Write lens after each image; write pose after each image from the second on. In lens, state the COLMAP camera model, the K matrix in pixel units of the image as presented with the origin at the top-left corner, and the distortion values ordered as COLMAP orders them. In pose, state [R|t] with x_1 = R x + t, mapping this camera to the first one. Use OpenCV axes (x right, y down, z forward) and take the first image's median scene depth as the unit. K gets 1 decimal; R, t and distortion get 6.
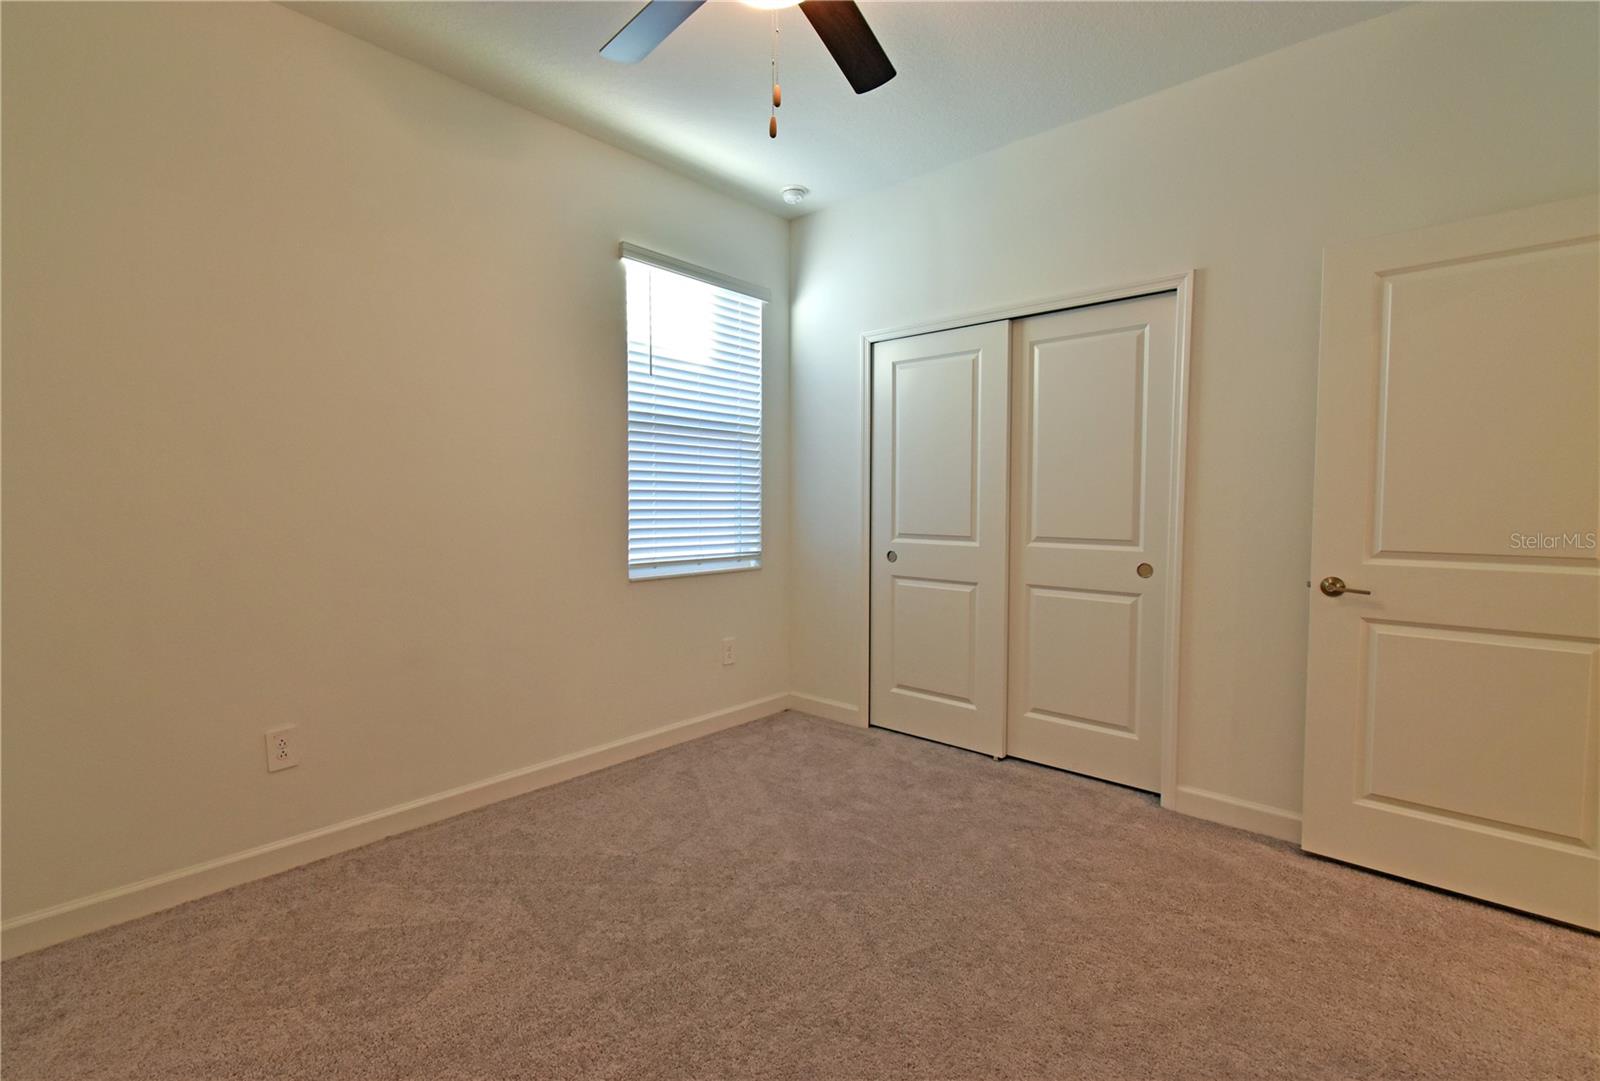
lens RADIAL K [[706.8, 0, 794.9], [0, 706.8, 533.3], [0, 0, 1]] dist [-0.000154, -0.000211]
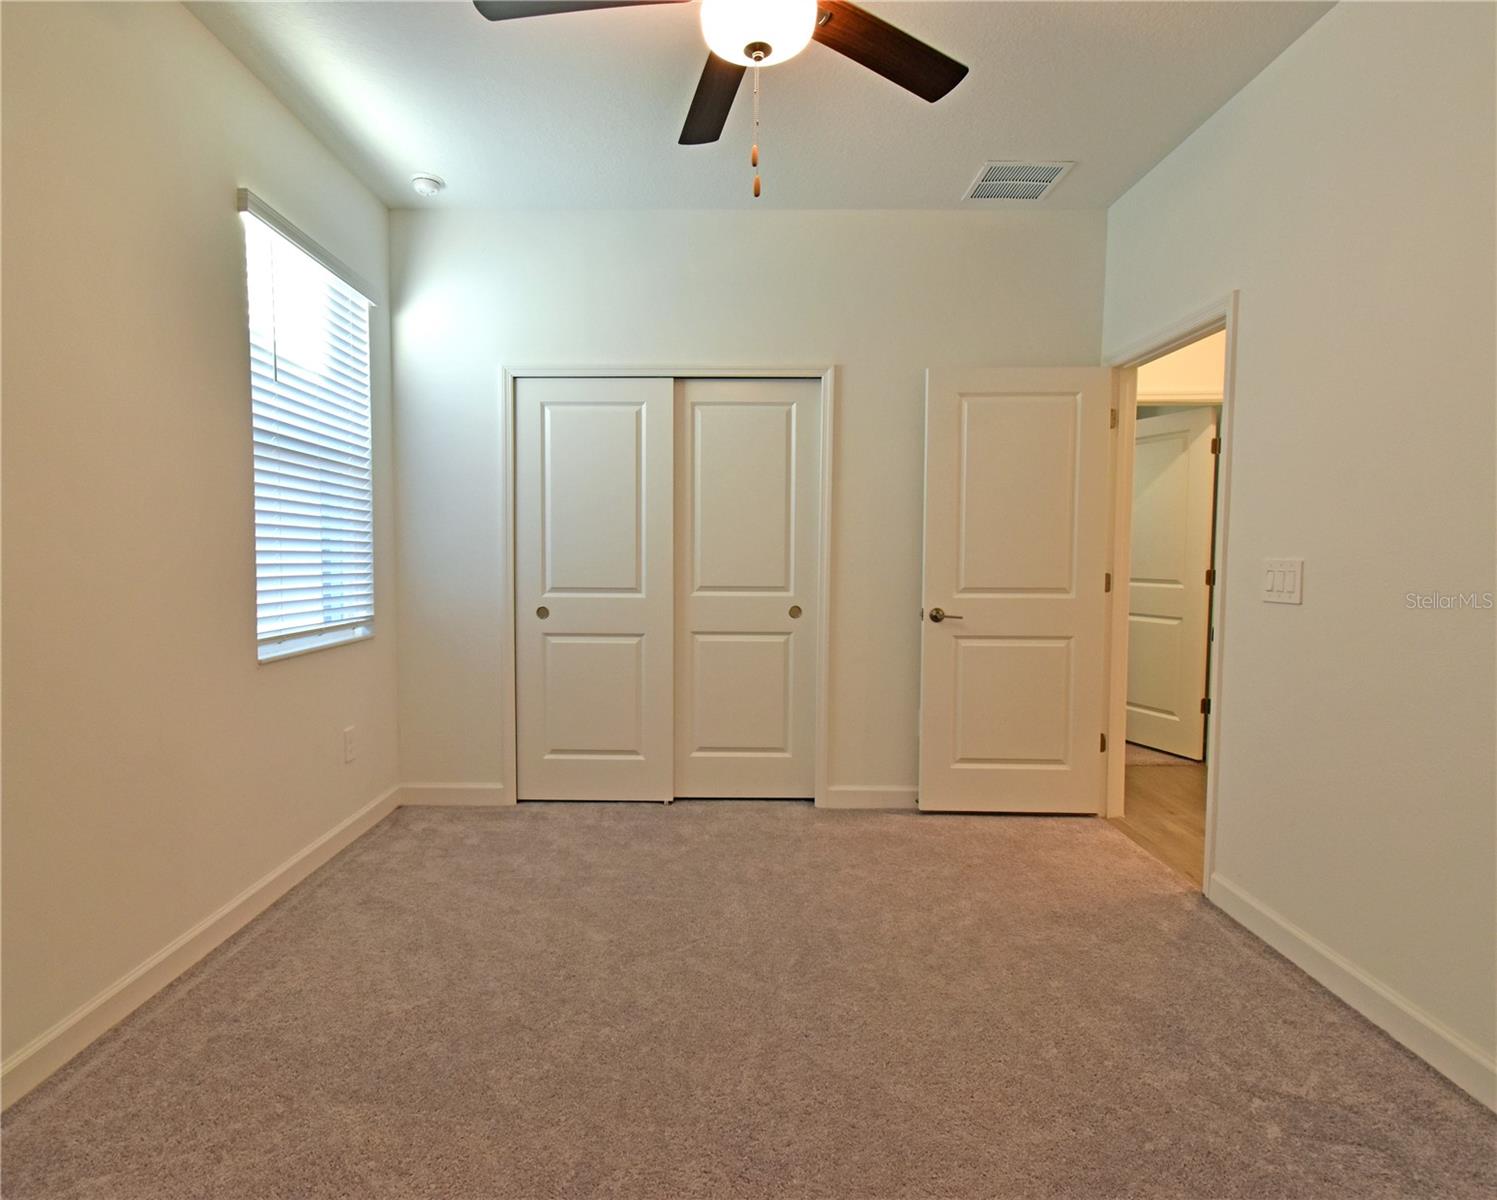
lens RADIAL K [[777.9, 0, 723.1], [0, 777.9, 591.6], [0, 0, 1]] dist [0.000719, 0.000233]
pose [[0.755118, -0.032083, 0.654804, -0.394680], [0.028433, 0.999465, 0.016180, -0.004829], [-0.654972, 0.006400, 0.755626, 0.089264]]
